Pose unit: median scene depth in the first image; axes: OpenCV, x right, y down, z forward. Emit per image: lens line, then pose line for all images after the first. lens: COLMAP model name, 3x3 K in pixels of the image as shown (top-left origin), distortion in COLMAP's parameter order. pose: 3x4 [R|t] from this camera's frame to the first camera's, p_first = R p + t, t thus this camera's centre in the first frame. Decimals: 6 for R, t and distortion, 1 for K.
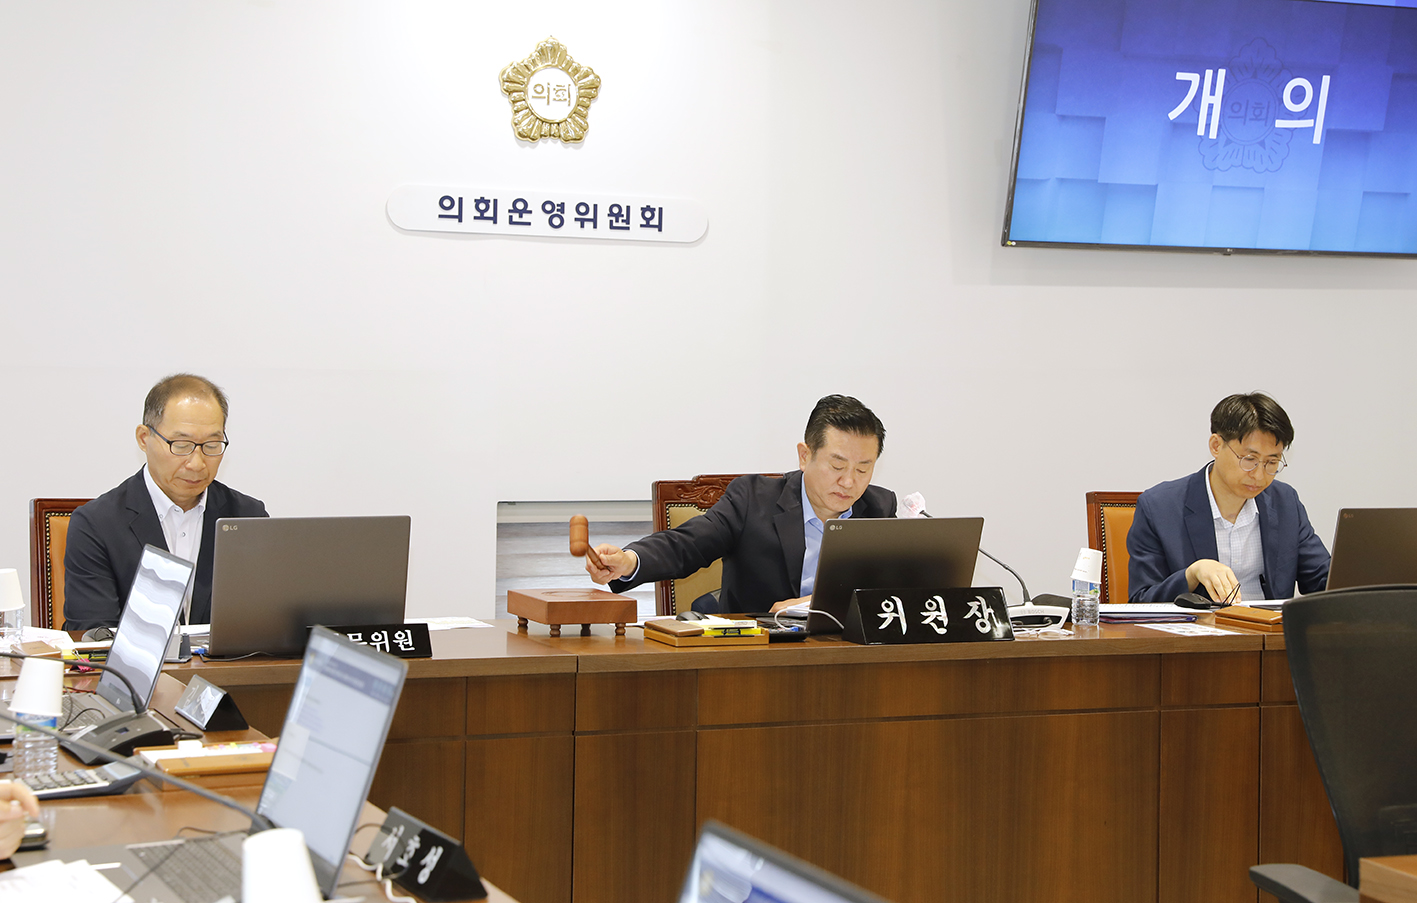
lens RADIAL K [[2430.0, 0, 708.5], [0, 2430.0, 451.5], [0, 0, 1]] dist [0.231194, 0.022984]
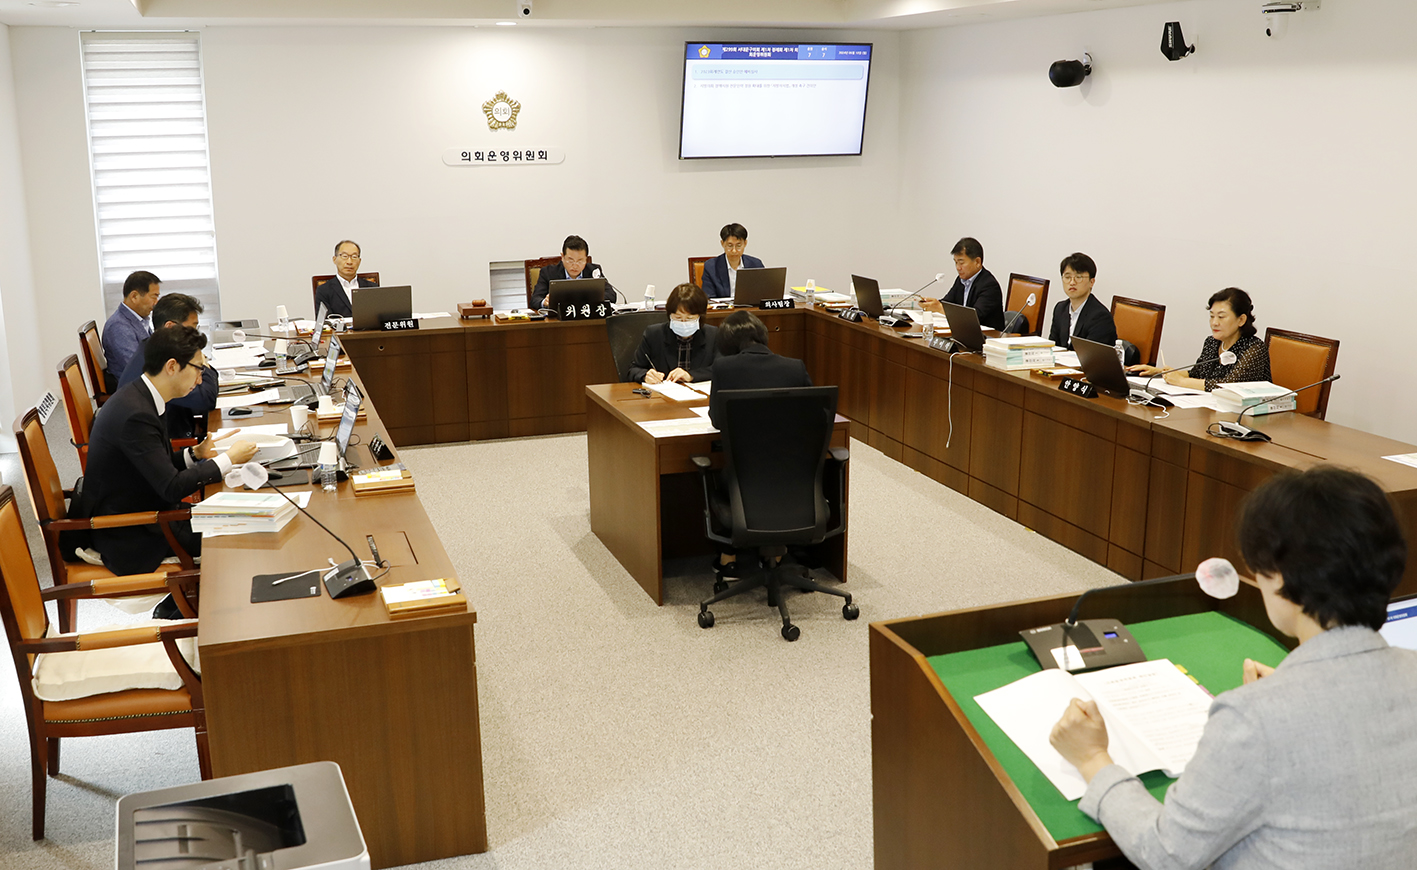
lens RADIAL K [[1329.0, 0, 708.5], [0, 1329.0, 435.0], [0, 0, 1]] dist [-0.058589, -0.000410]
pose [[0.997459, -0.008831, -0.070690, 0.269897], [0.022822, 0.979600, 0.199656, -0.083050], [0.067485, -0.200762, 0.977313, -0.505077]]
